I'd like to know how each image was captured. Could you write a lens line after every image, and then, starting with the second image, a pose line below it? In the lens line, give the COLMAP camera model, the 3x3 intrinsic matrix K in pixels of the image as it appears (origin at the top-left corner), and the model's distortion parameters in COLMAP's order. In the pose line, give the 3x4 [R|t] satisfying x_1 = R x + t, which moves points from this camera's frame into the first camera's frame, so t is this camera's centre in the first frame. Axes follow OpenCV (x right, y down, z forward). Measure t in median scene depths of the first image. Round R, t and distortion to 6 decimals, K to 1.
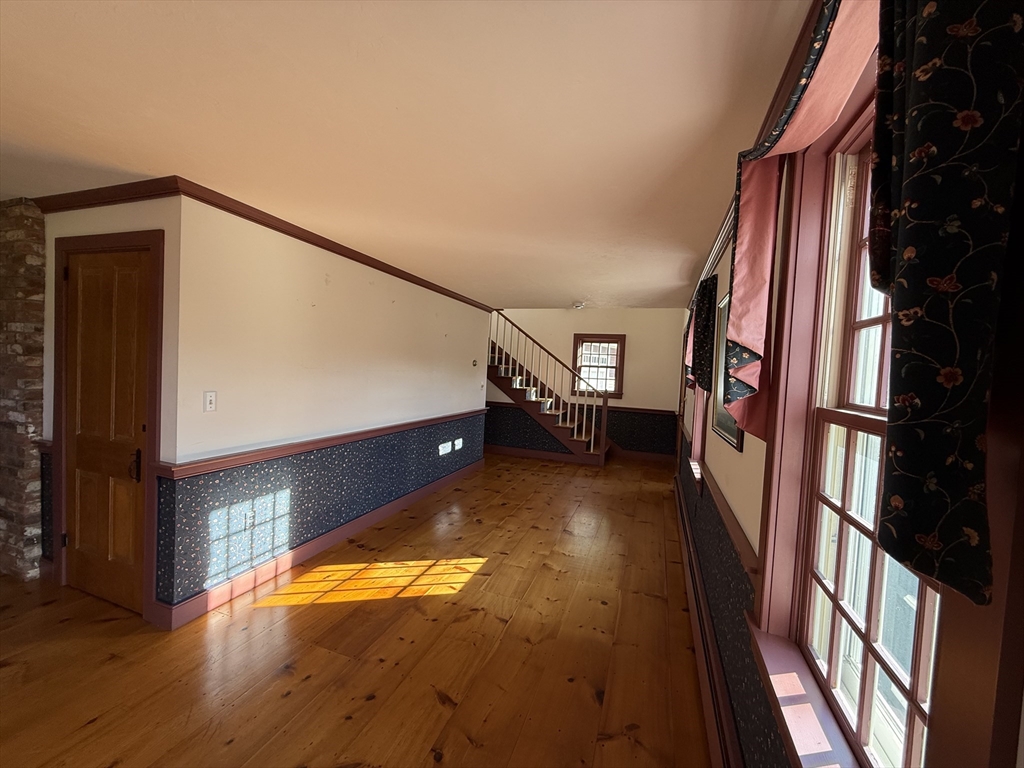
lens RADIAL K [[411.1, 0, 505.3], [0, 411.1, 384.2], [0, 0, 1]] dist [-0.000227, 0.000474]
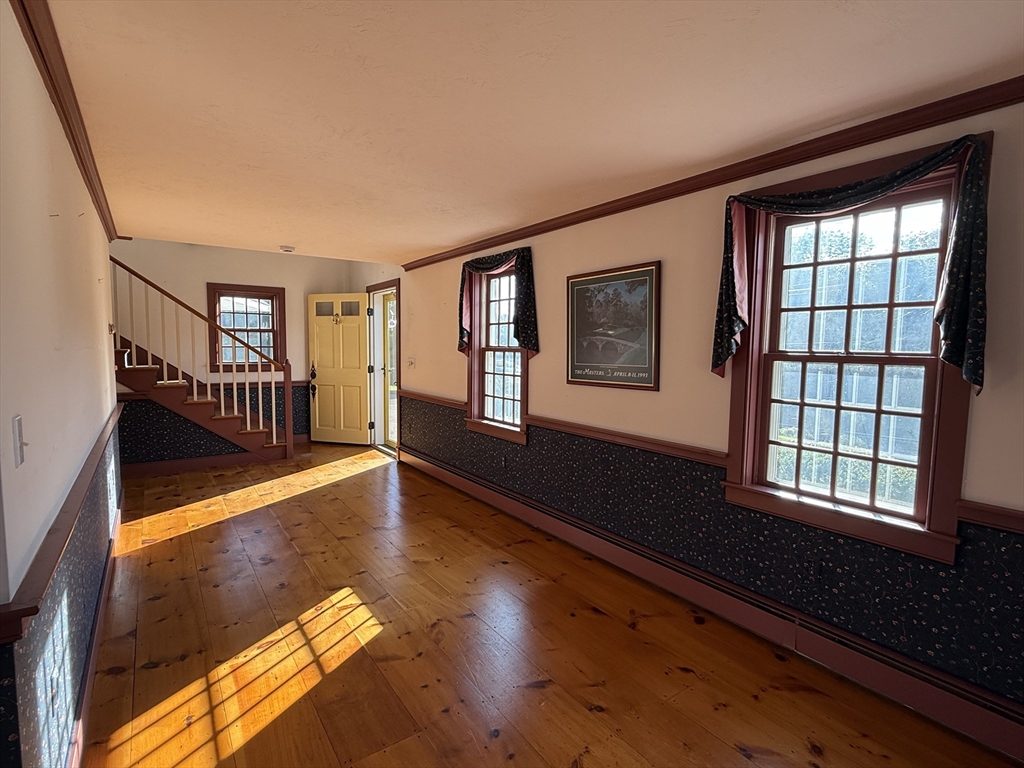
lens RADIAL K [[503.6, 0, 518.7], [0, 503.6, 385.6], [0, 0, 1]] dist [0.005234, 0.000633]
pose [[0.575073, -0.111031, 0.810533, -0.561732], [0.048846, 0.993640, 0.101457, -0.028105], [-0.816643, -0.018754, 0.576839, 0.196608]]
